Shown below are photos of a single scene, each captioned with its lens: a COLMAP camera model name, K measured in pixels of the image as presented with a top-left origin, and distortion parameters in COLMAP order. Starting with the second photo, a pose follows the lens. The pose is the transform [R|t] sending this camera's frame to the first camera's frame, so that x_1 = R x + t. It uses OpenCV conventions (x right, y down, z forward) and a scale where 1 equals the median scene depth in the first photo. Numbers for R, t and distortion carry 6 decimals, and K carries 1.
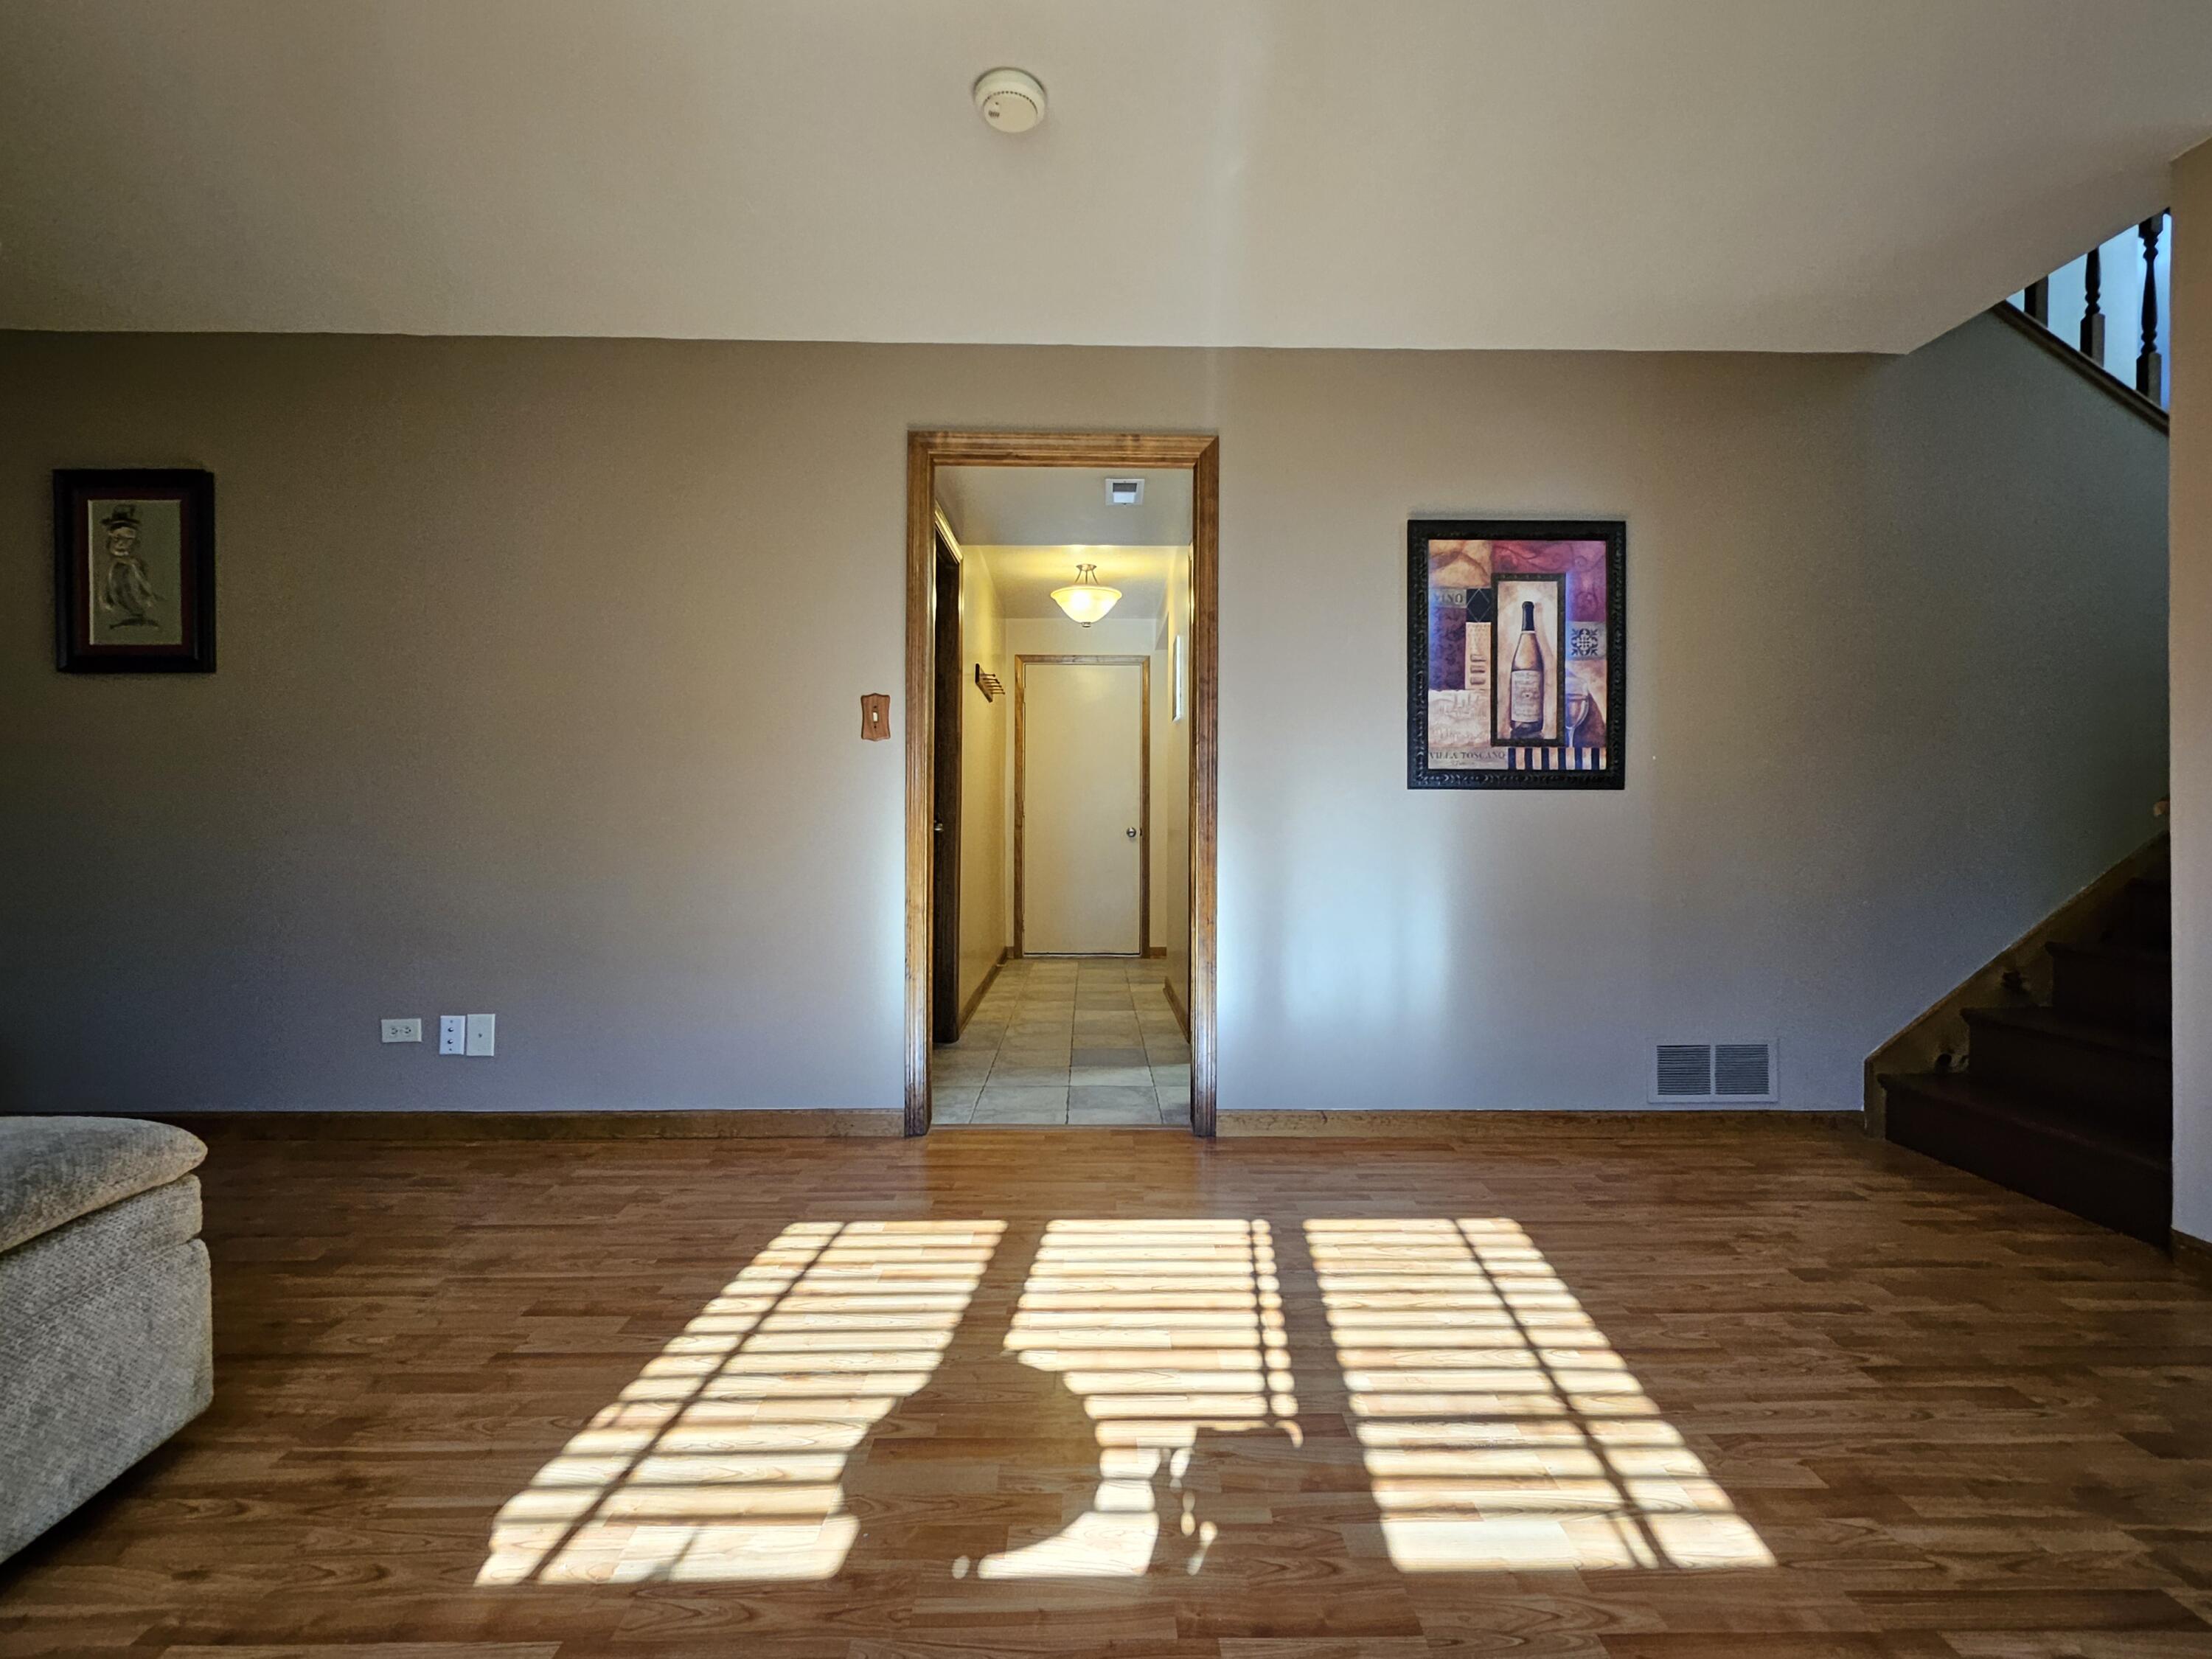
lens RADIAL K [[1056.4, 0, 1124.1], [0, 1056.4, 817.7], [0, 0, 1]] dist [0.016954, -0.010921]
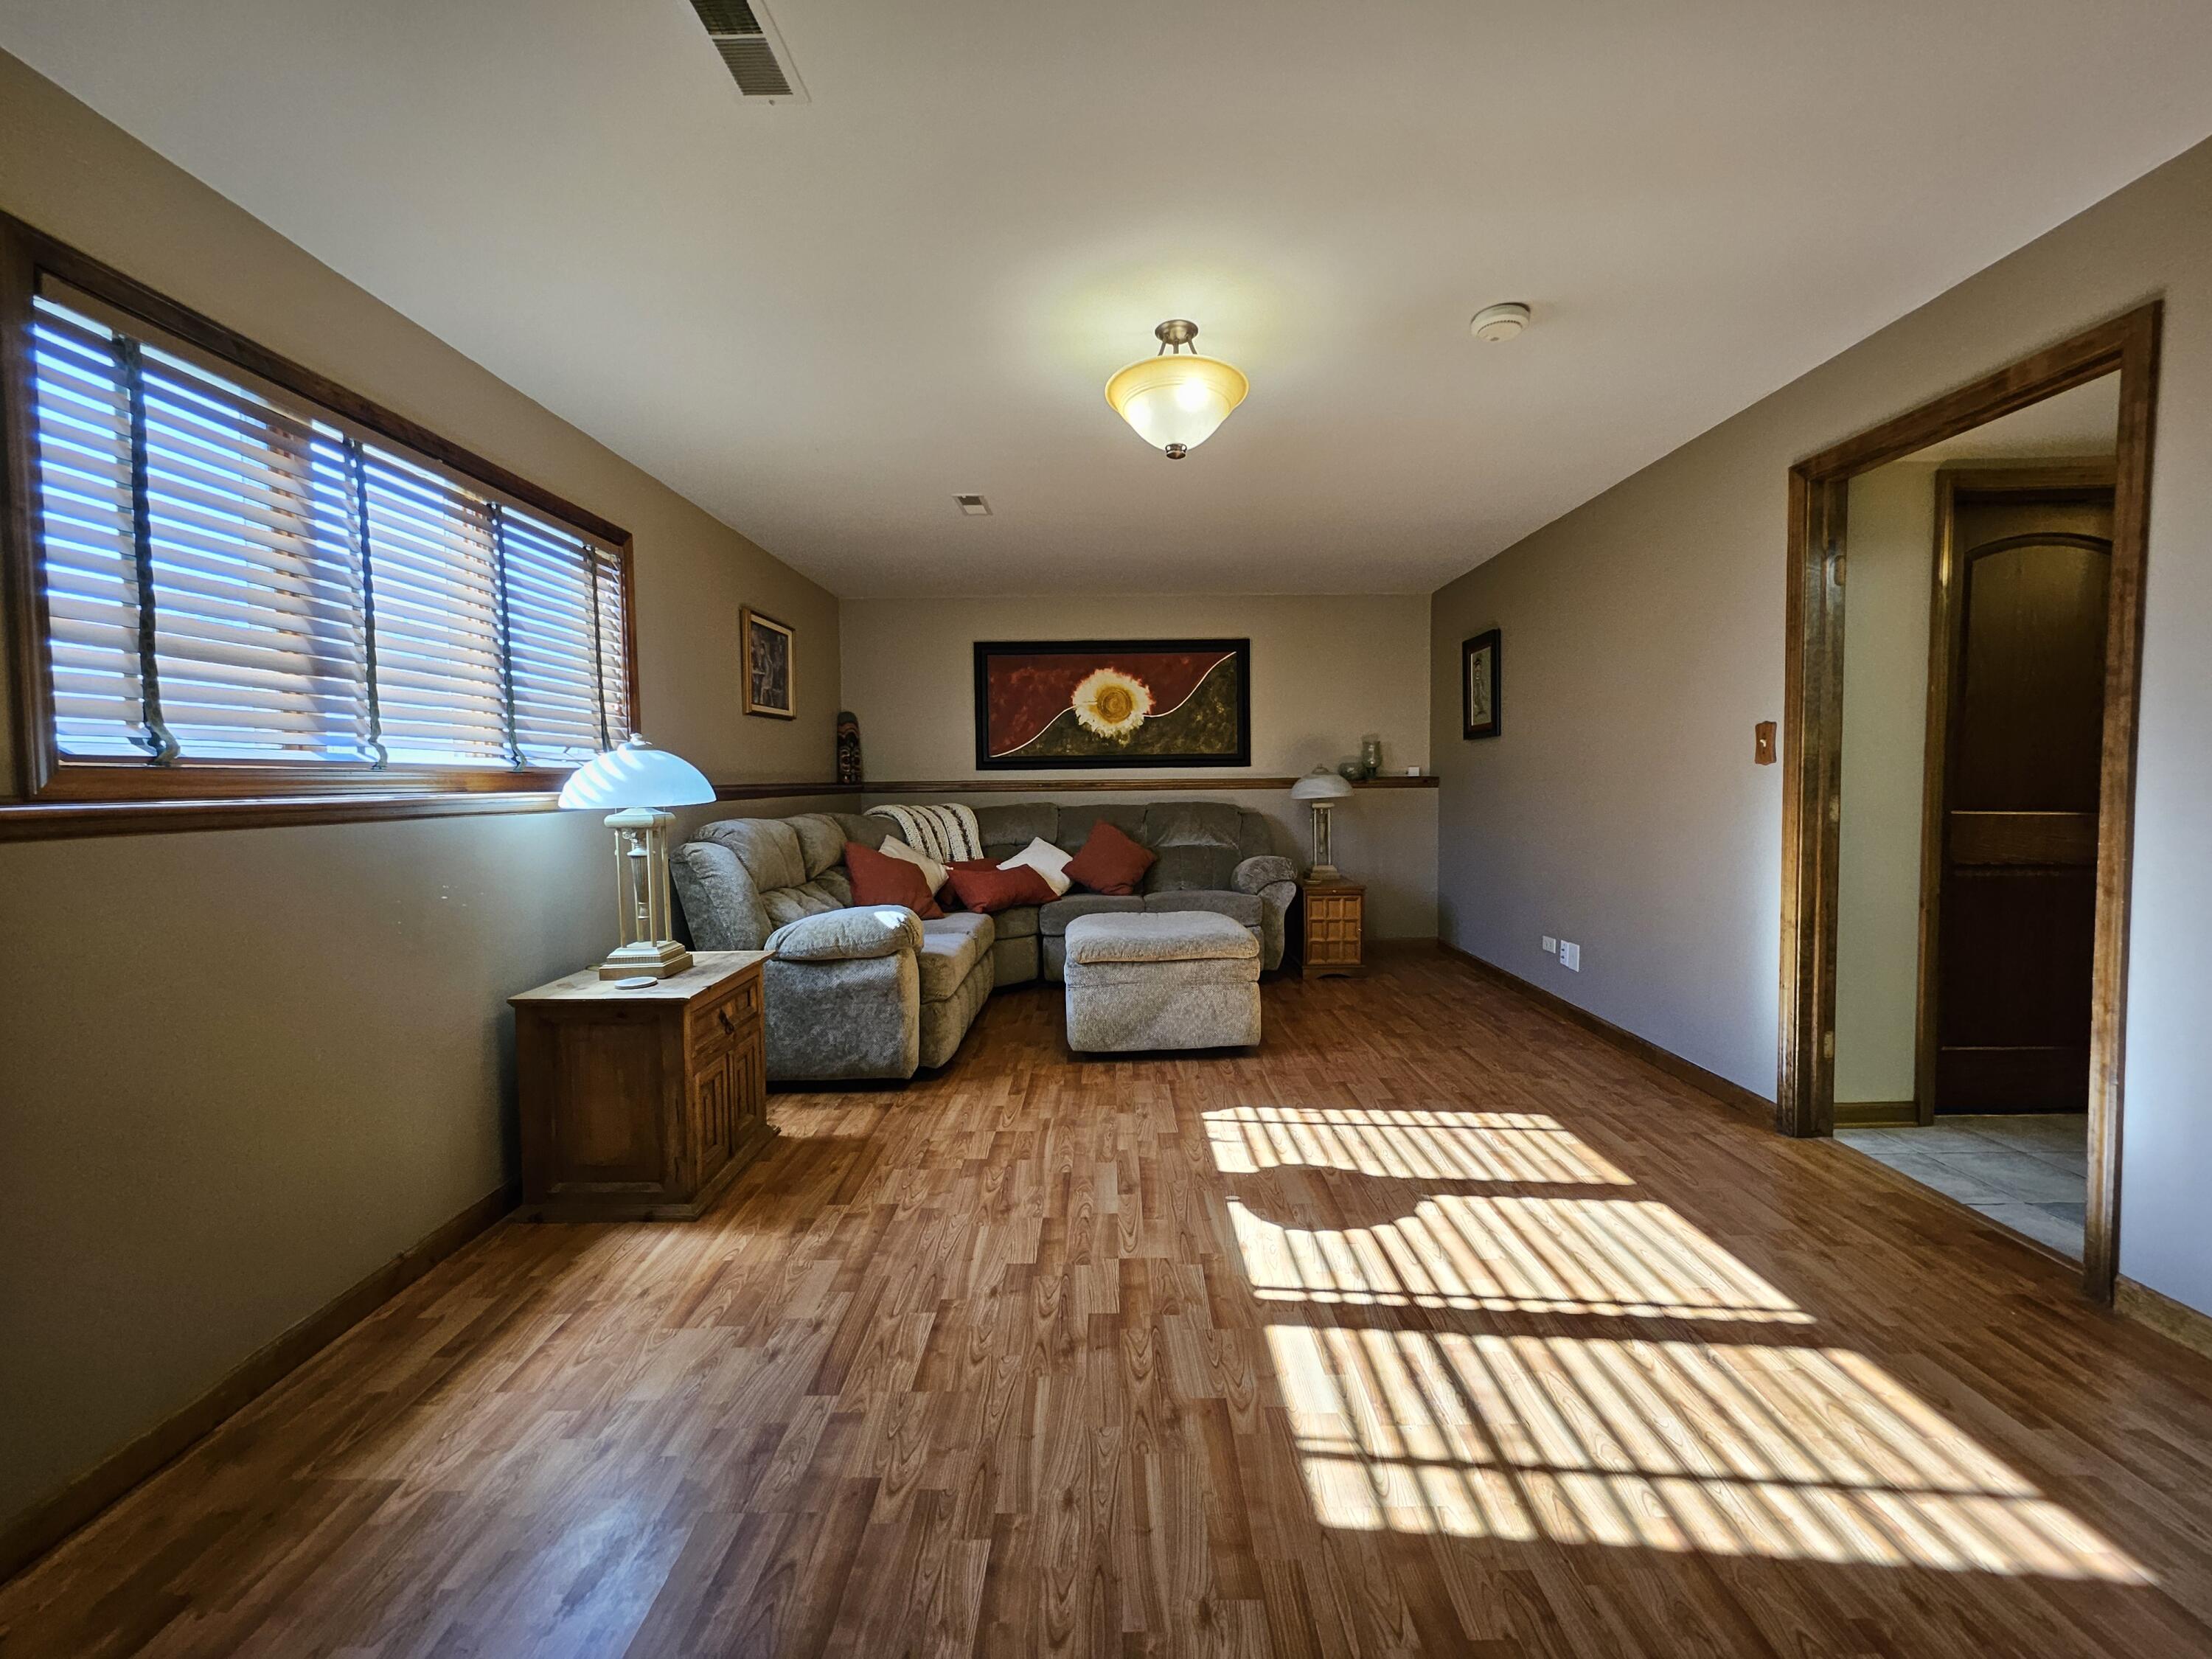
lens RADIAL K [[875.3, 0, 1114.9], [0, 875.3, 823.1], [0, 0, 1]] dist [0.001834, -0.000616]
pose [[-0.025481, 0.045998, -0.998616, 1.102050], [0.009484, 0.998907, 0.045770, -0.095723], [0.999630, -0.008305, -0.025889, 0.561181]]
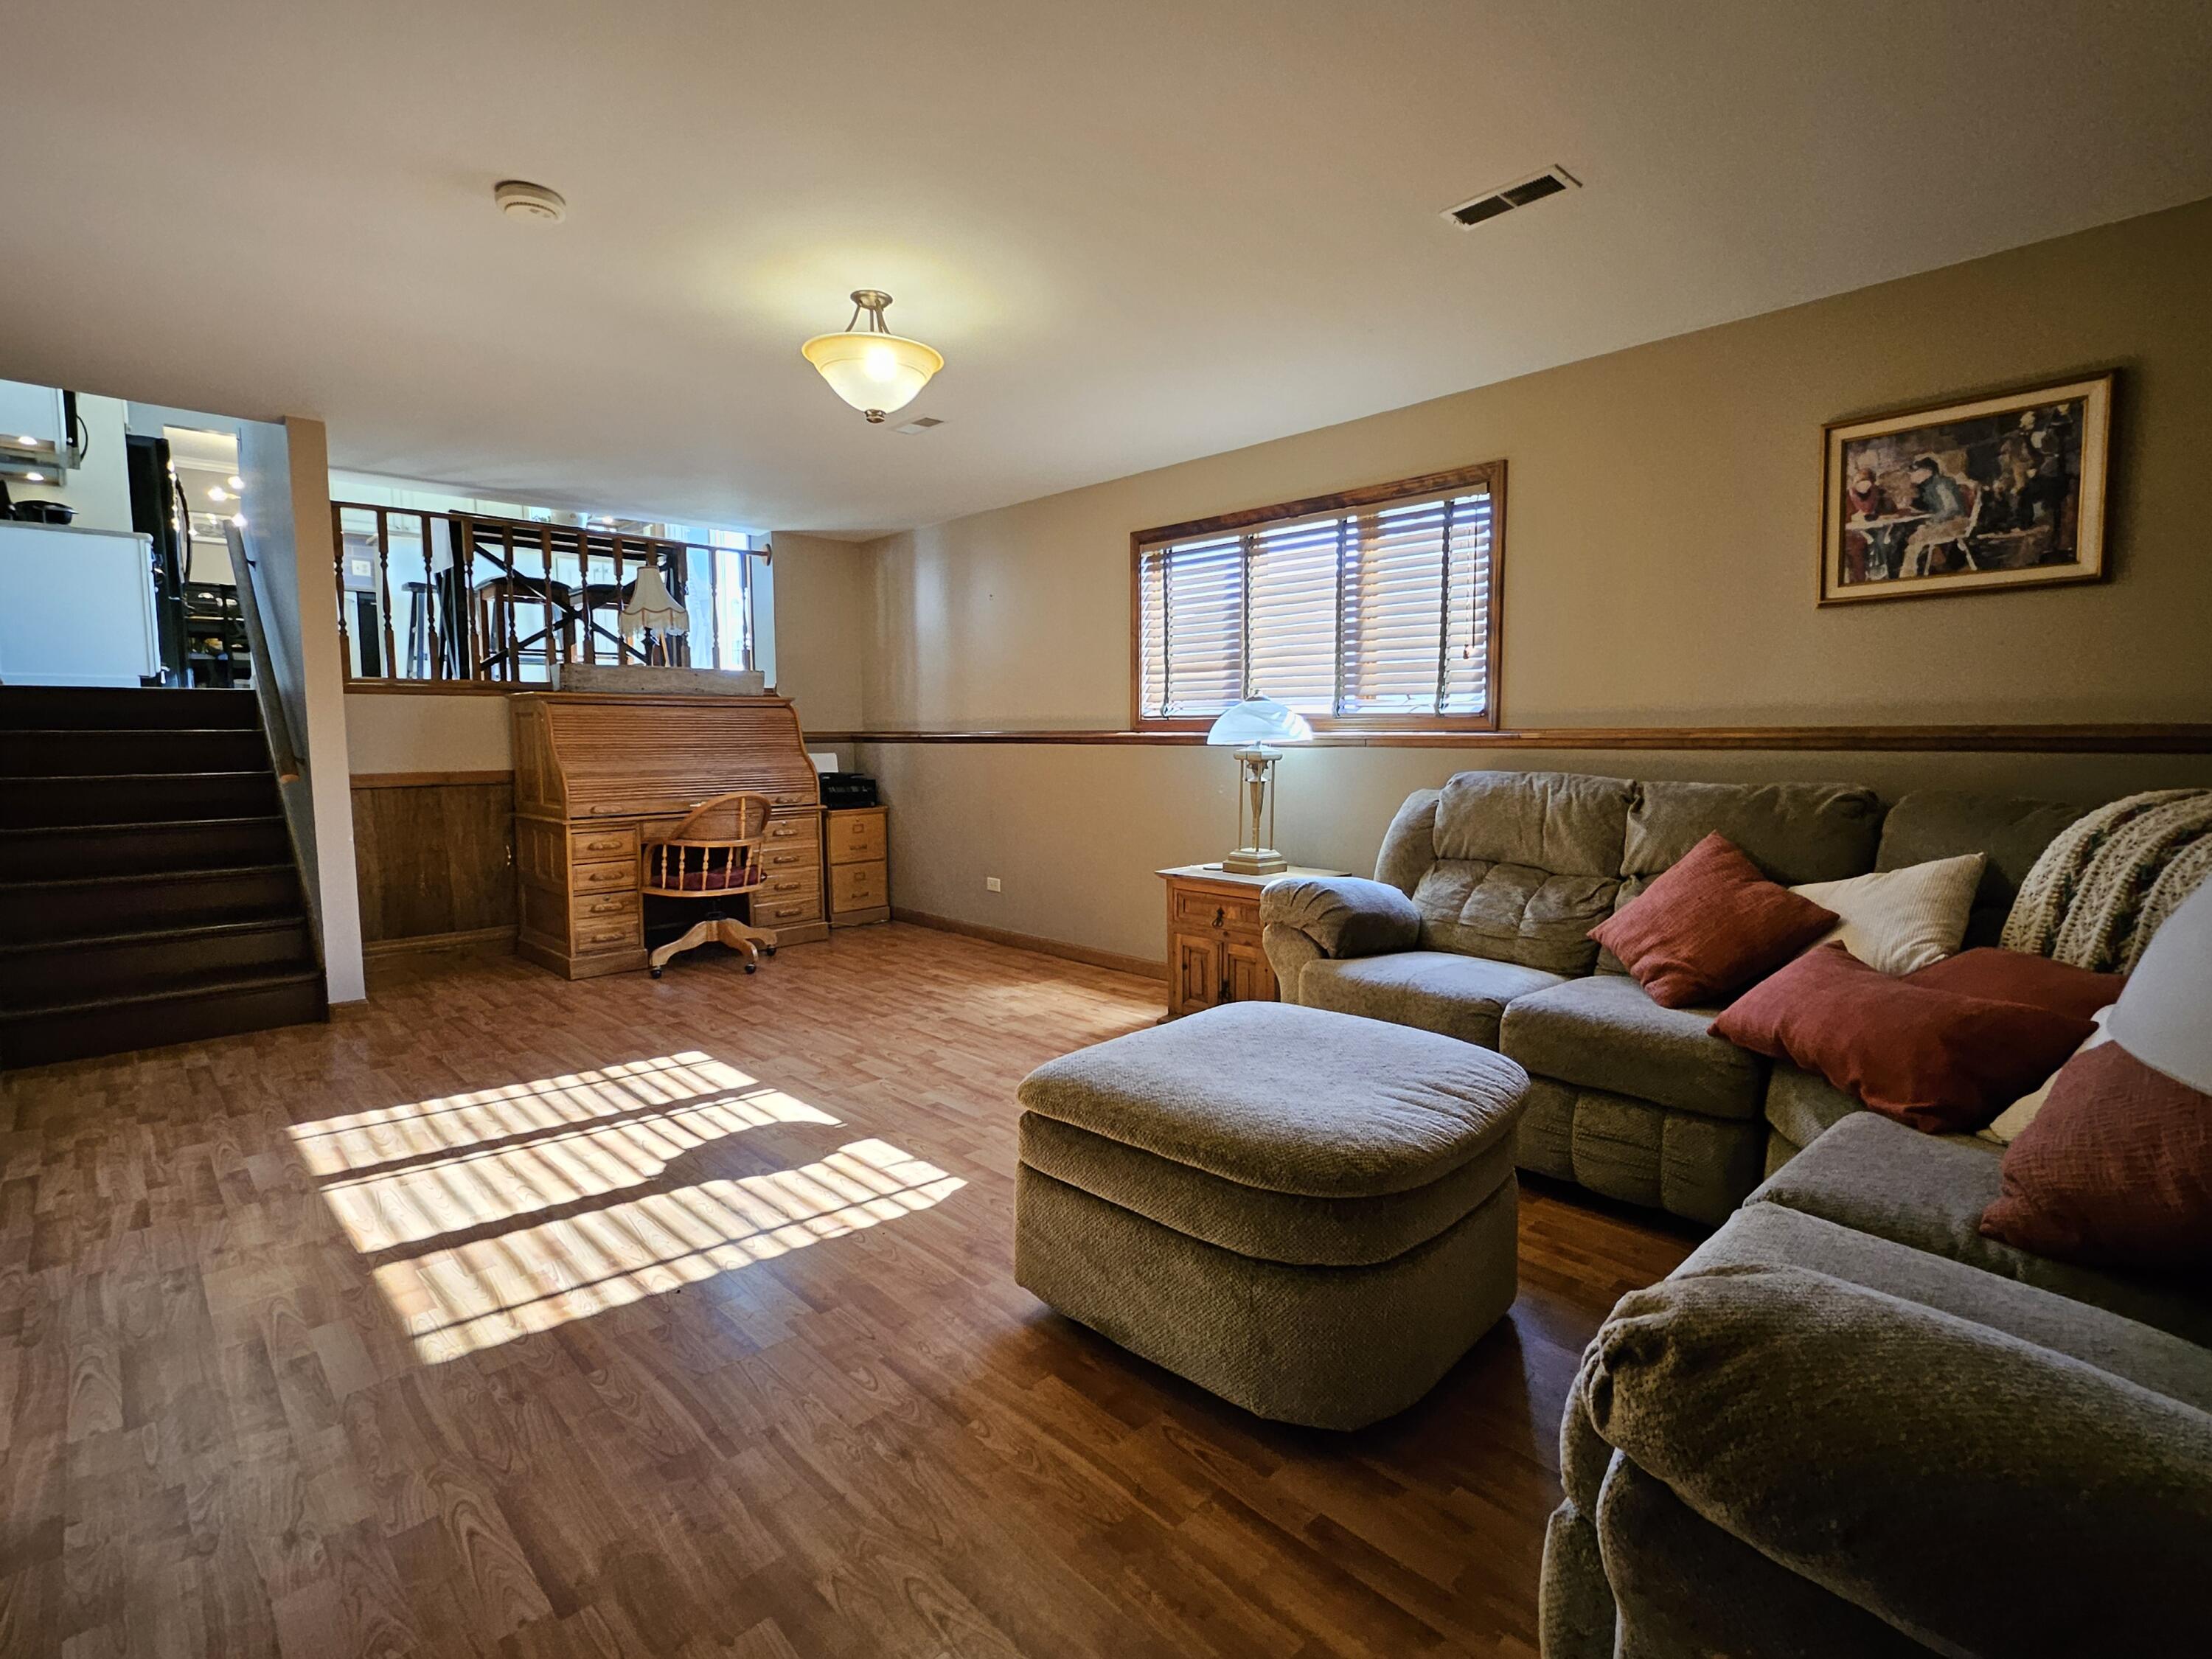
lens RADIAL K [[1056.4, 0, 1124.1], [0, 1056.4, 817.7], [0, 0, 1]] dist [0.016954, -0.010921]
pose [[-0.674319, -0.062549, 0.735786, -1.525788], [0.004569, 0.996034, 0.088859, -0.110944], [-0.738426, 0.063281, -0.671359, 1.411548]]
